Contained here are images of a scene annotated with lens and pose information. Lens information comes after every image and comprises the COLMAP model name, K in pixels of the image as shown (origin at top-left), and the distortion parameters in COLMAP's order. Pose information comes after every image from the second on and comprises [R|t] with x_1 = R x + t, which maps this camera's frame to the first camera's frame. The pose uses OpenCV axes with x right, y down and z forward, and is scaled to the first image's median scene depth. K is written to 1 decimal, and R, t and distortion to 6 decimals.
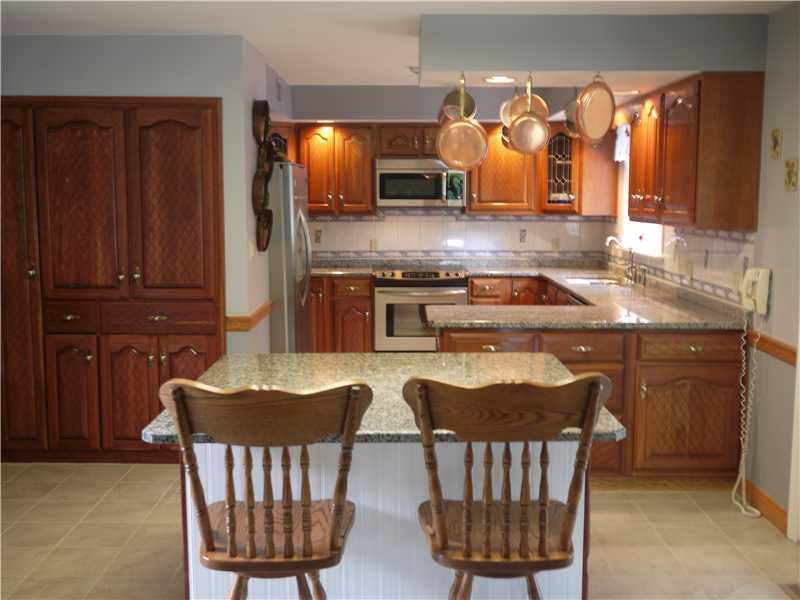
lens RADIAL K [[905.0, 0, 400.5], [0, 905.0, 301.1], [0, 0, 1]] dist [0.001225, 0.000000]
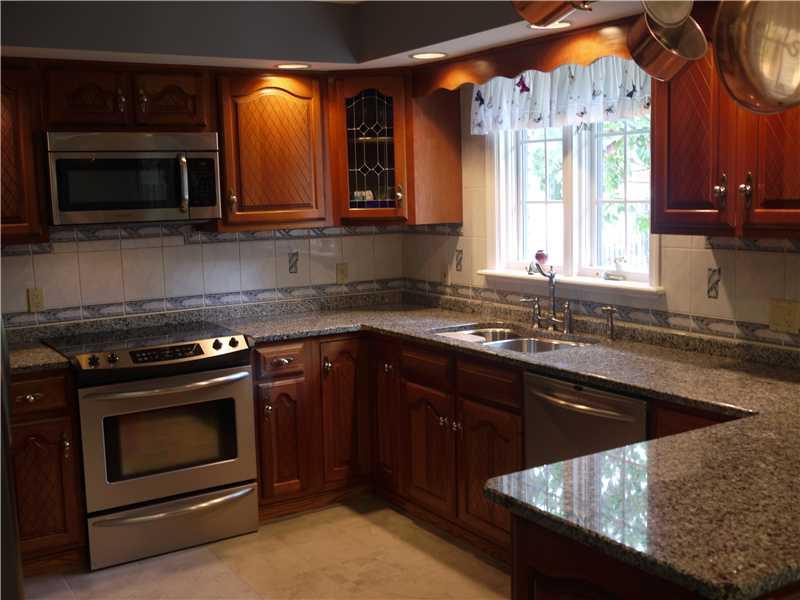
lens RADIAL K [[905.0, 0, 399.4], [0, 905.0, 296.5], [0, 0, 1]] dist [0.001225, 0.000000]
pose [[0.843711, -0.088140, 0.529513, -0.135114], [0.092797, 0.995525, 0.017851, -0.056892], [-0.528716, 0.034076, 0.848114, 0.475150]]
